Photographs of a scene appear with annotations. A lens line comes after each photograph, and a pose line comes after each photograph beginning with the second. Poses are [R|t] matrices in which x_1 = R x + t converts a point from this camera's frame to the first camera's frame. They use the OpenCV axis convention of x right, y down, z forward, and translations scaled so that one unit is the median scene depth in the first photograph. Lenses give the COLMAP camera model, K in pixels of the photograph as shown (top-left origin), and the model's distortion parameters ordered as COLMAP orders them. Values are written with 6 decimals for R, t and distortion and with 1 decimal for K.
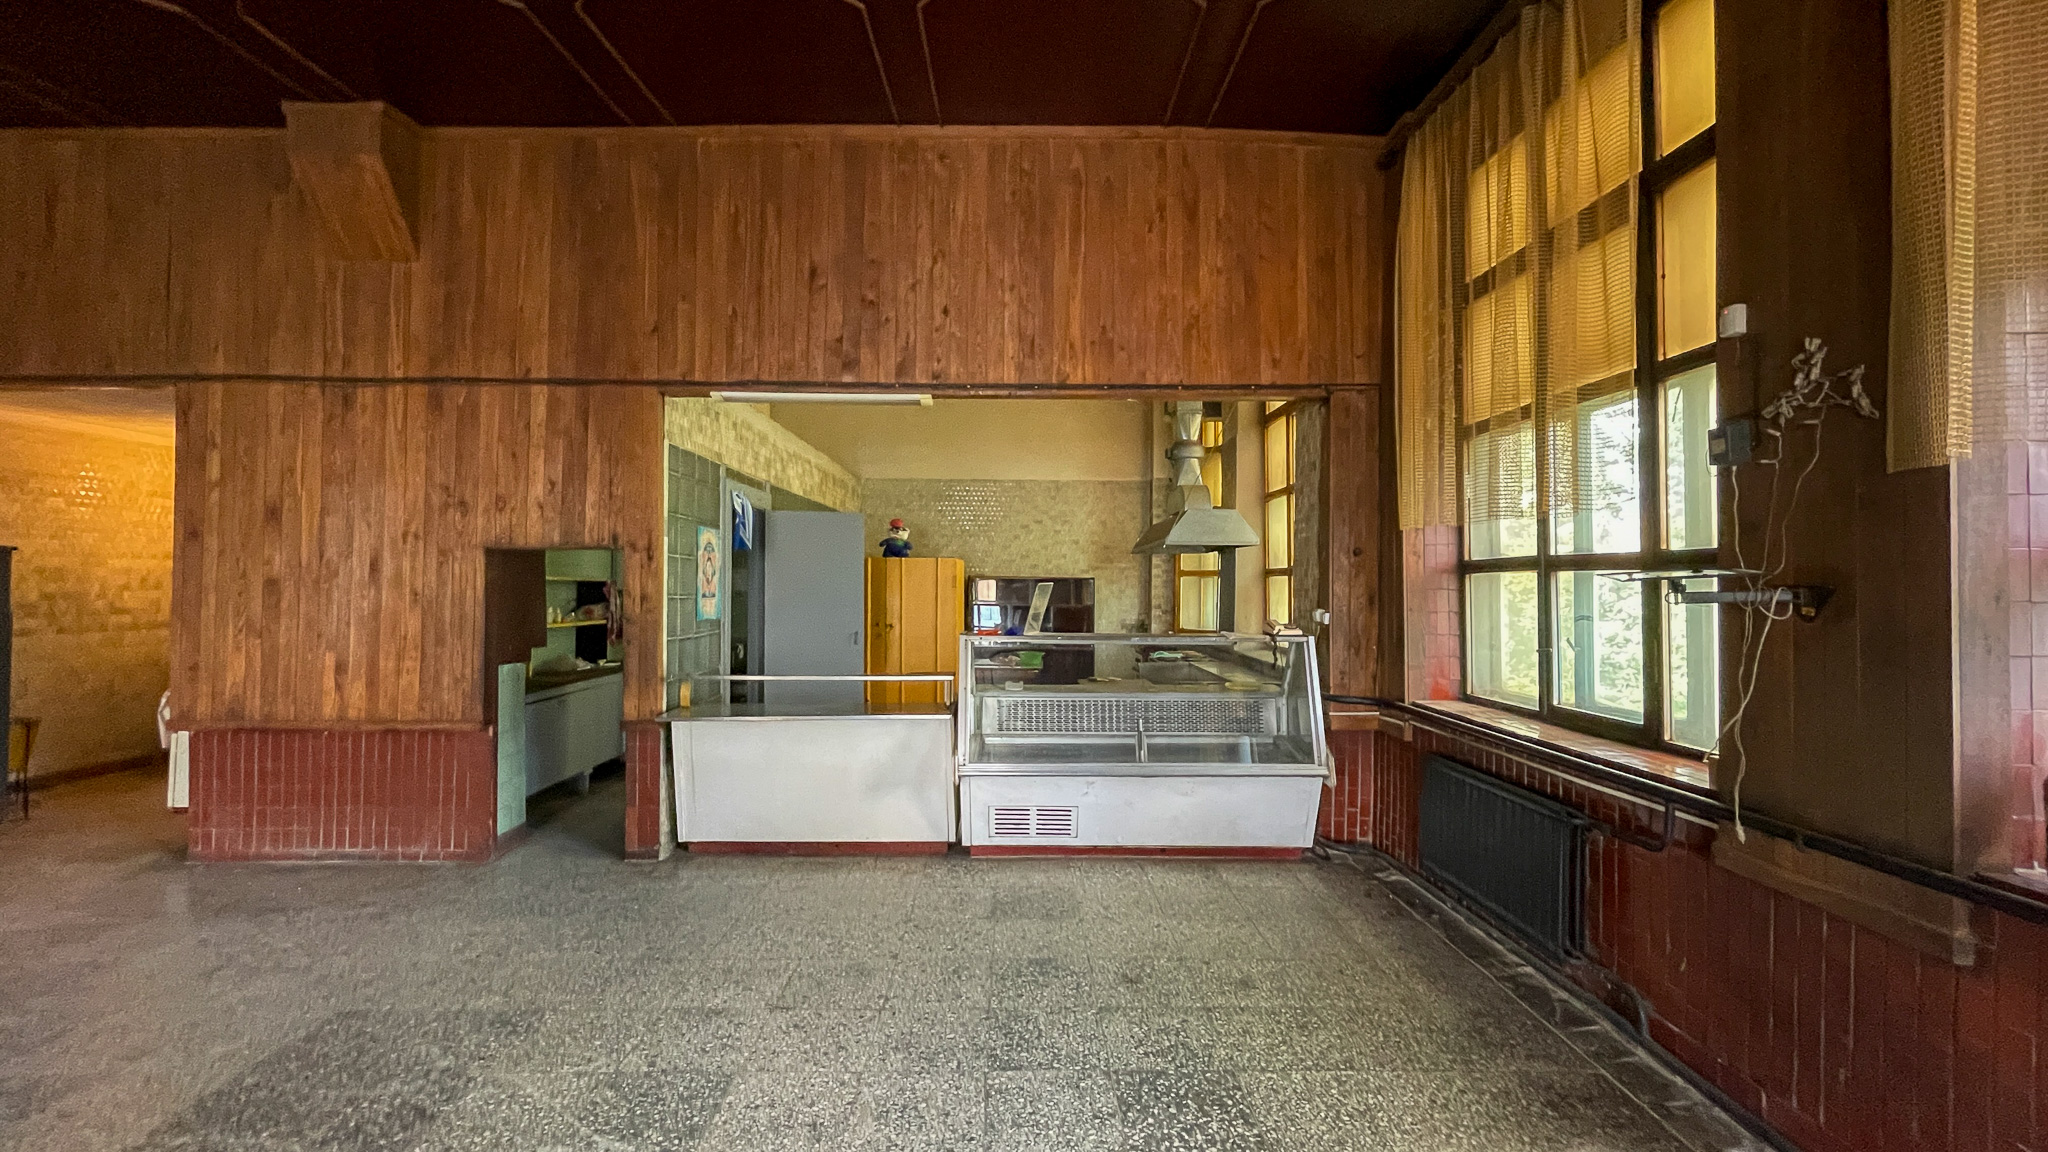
lens RADIAL K [[832.4, 0, 1020.9], [0, 832.4, 568.7], [0, 0, 1]] dist [-0.003090, 0.000194]
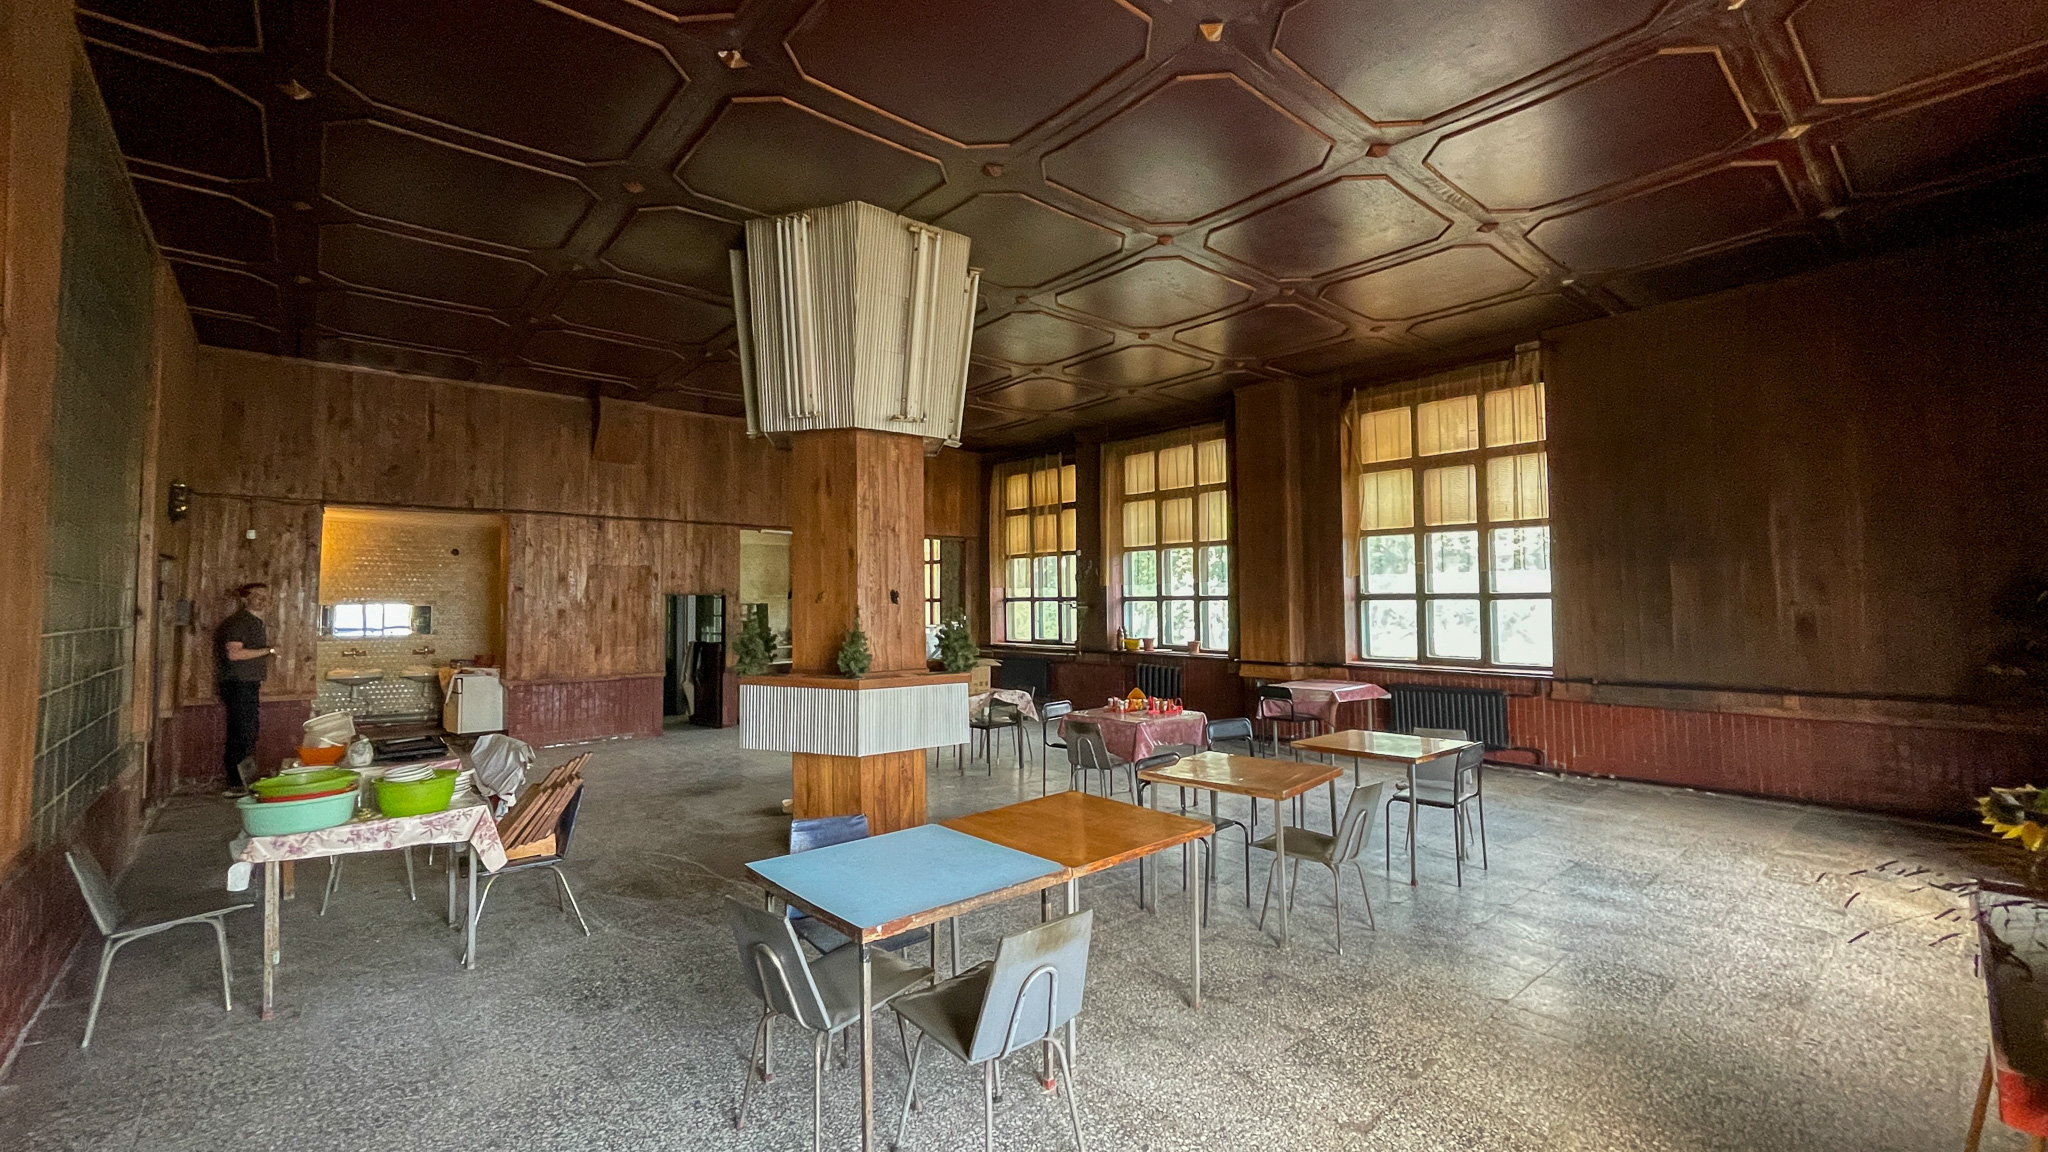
lens RADIAL K [[834.0, 0, 1013.5], [0, 834.0, 571.1], [0, 0, 1]] dist [-0.001376, -0.000585]
pose [[0.763924, 0.014397, 0.645146, -1.362849], [0.000071, 0.999749, -0.022395, -0.037464], [-0.645306, 0.017153, 0.763731, -1.313161]]
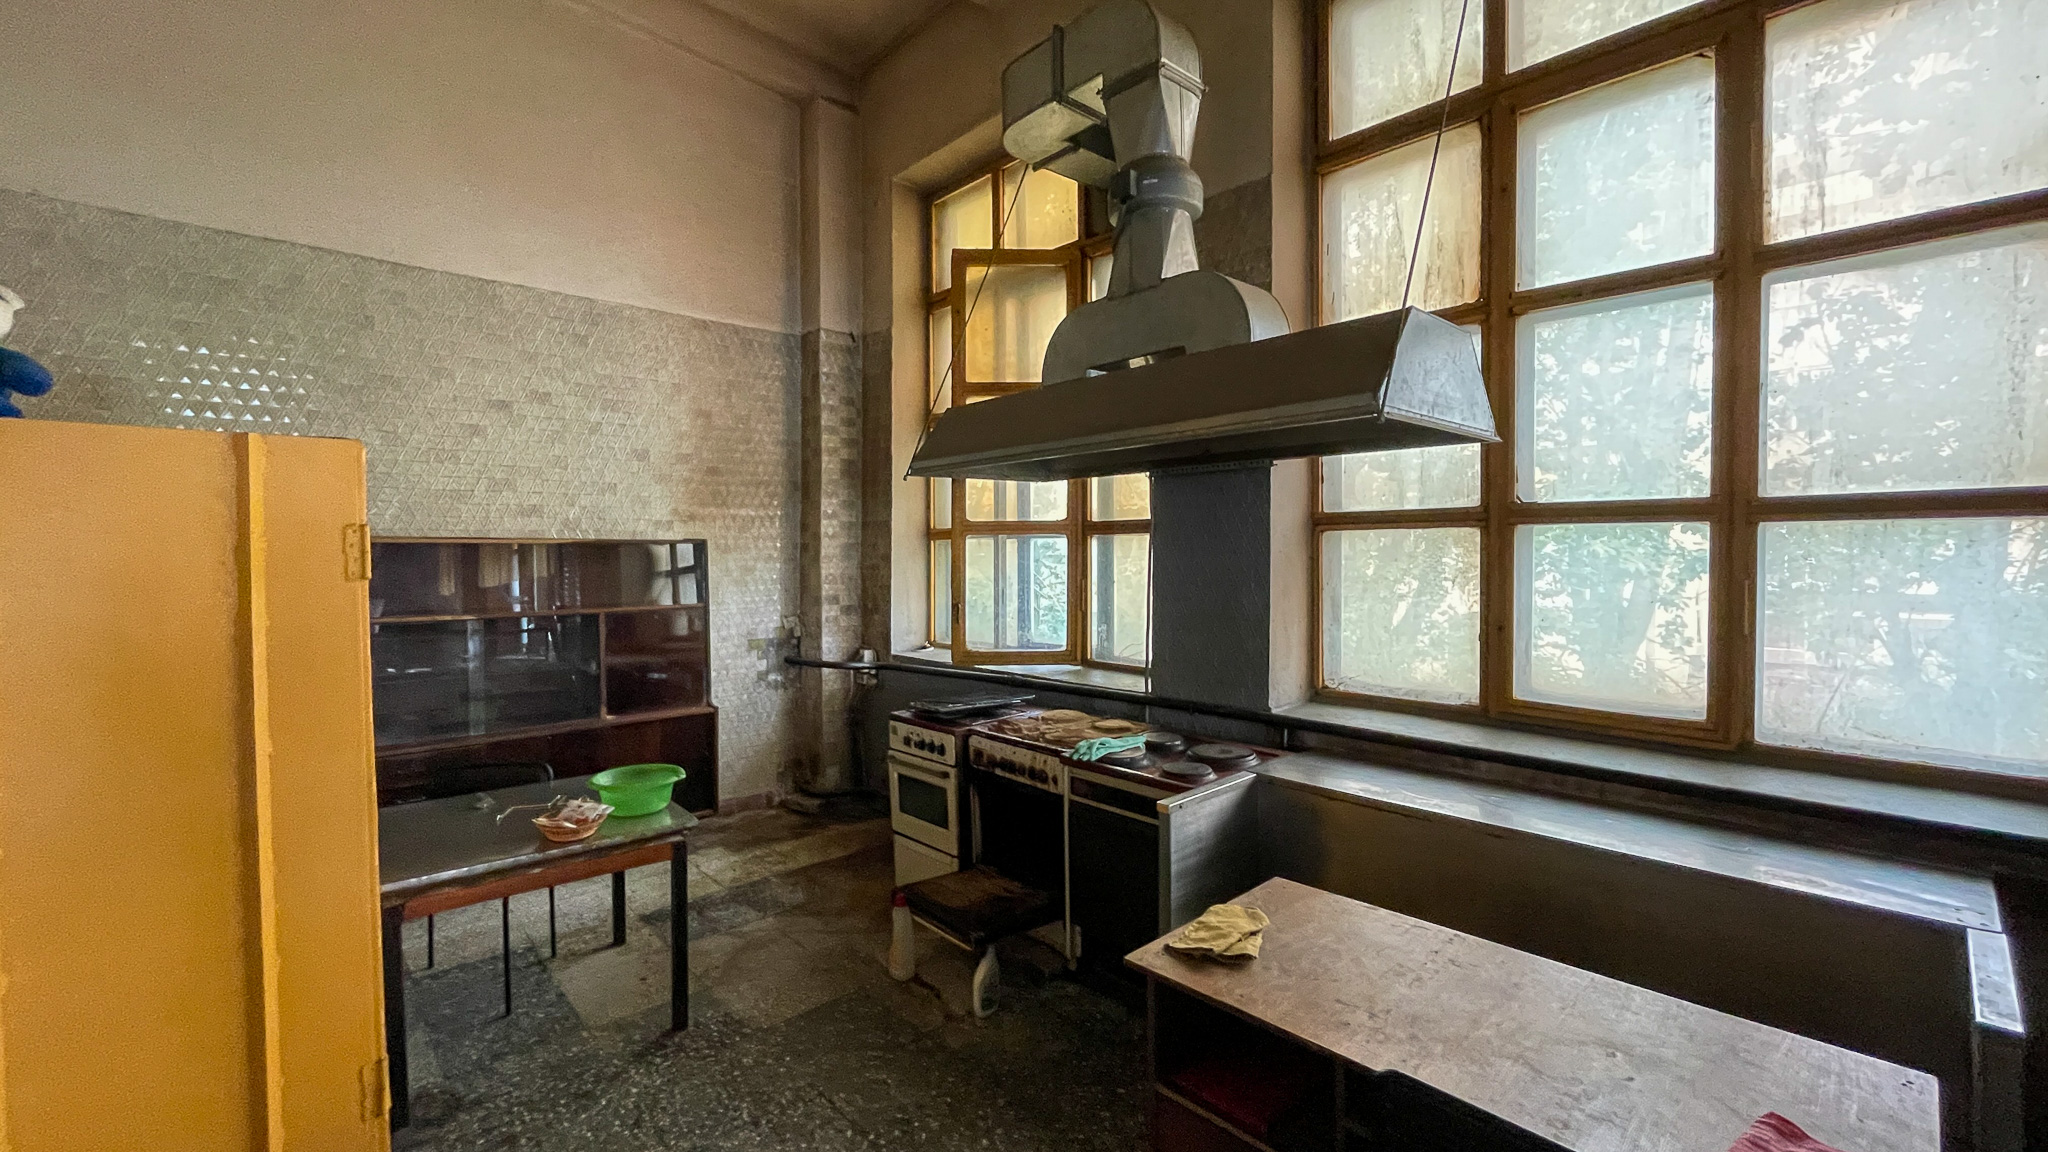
lens RADIAL K [[834.0, 0, 1013.5], [0, 834.0, 571.1], [0, 0, 1]] dist [-0.001376, -0.000585]
pose [[0.746148, -0.026764, 0.665242, -0.162688], [-0.001172, 0.999137, 0.041511, 0.019078], [-0.665779, -0.031753, 0.745473, 1.206659]]
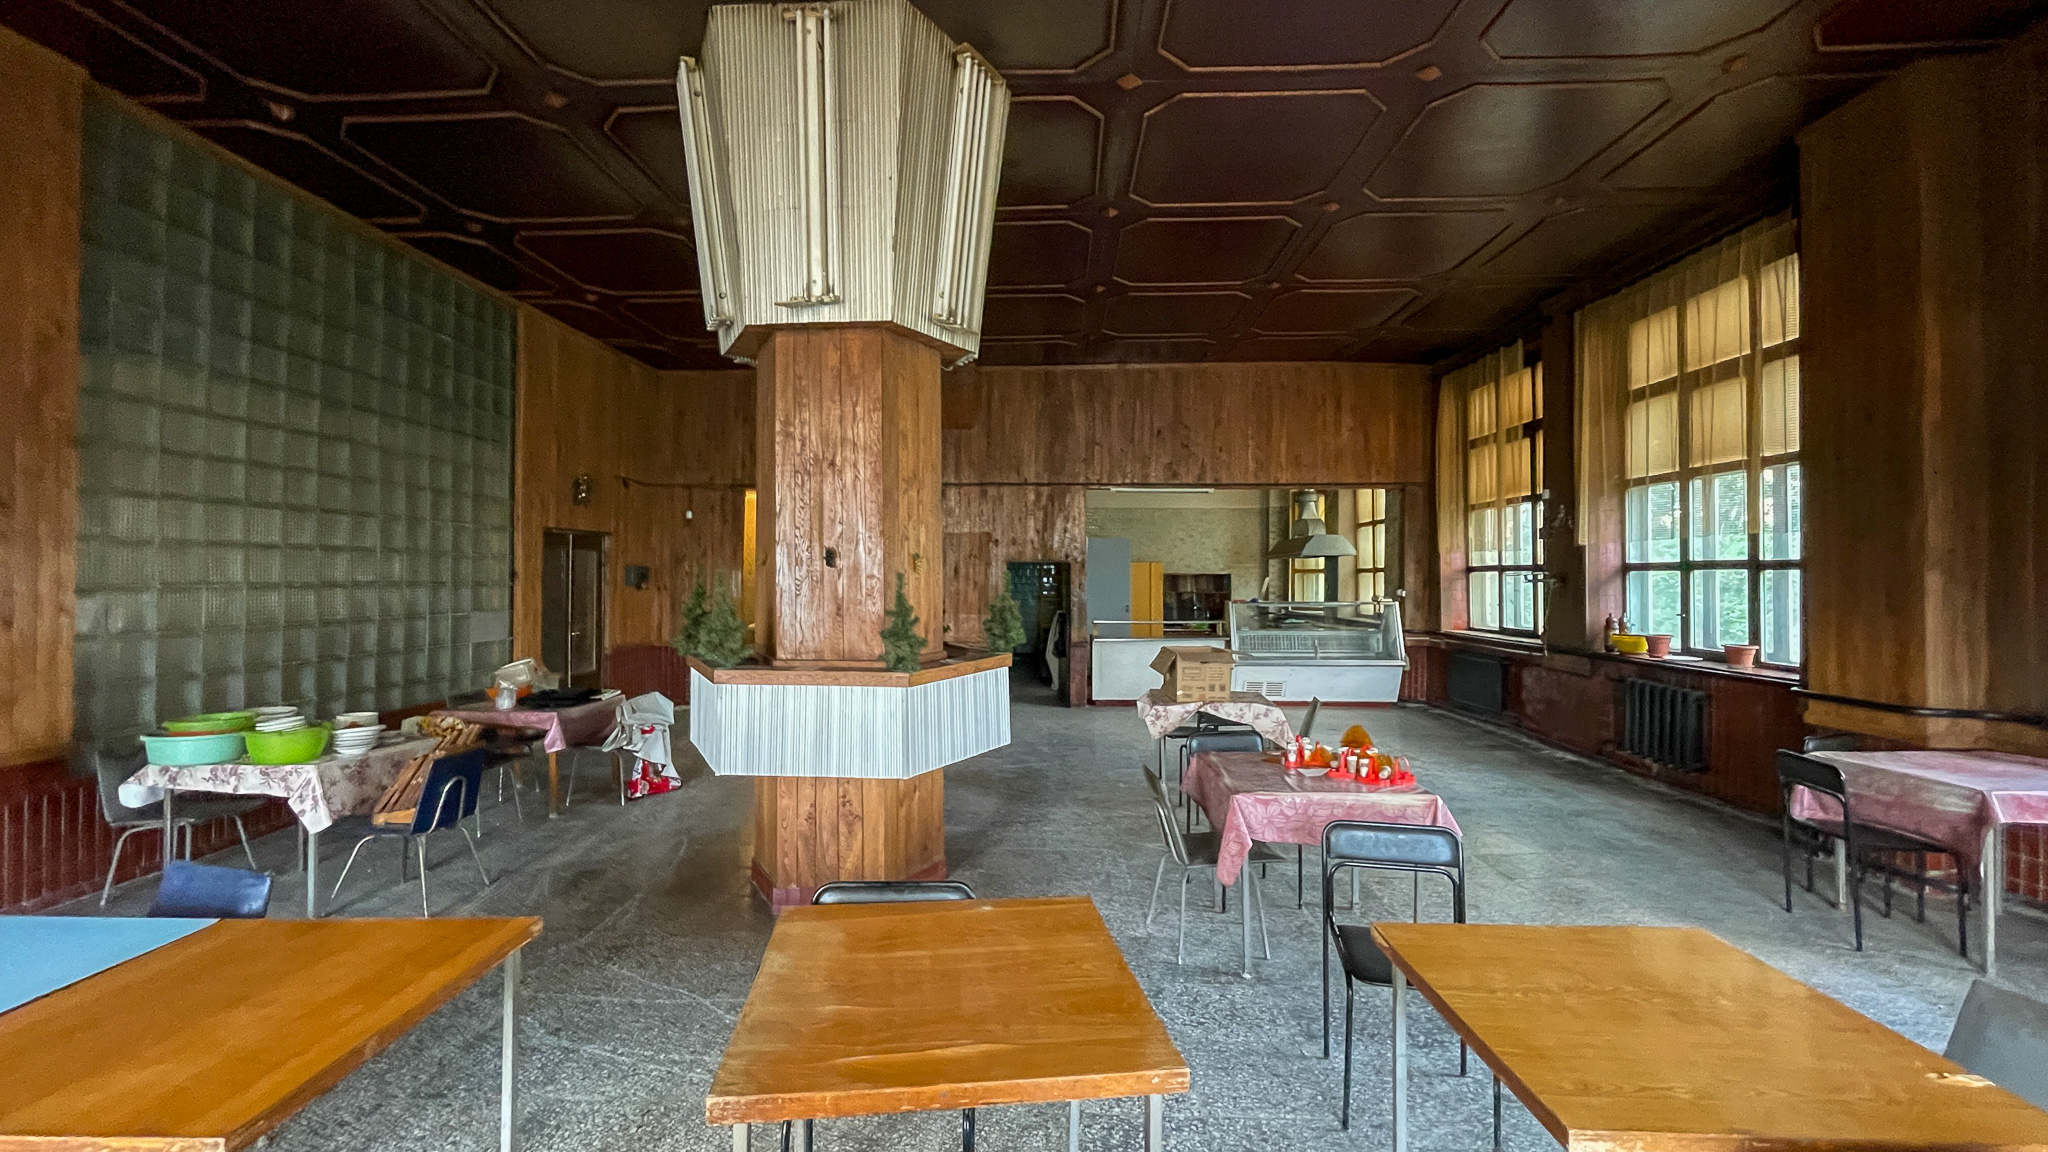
lens RADIAL K [[829.6, 0, 1019.8], [0, 829.6, 567.3], [0, 0, 1]] dist [-0.003903, -0.000226]
pose [[0.999217, -0.003785, -0.039373, -0.518486], [0.003988, 0.999979, 0.005091, -0.021258], [0.039353, -0.005244, 0.999212, -1.131205]]
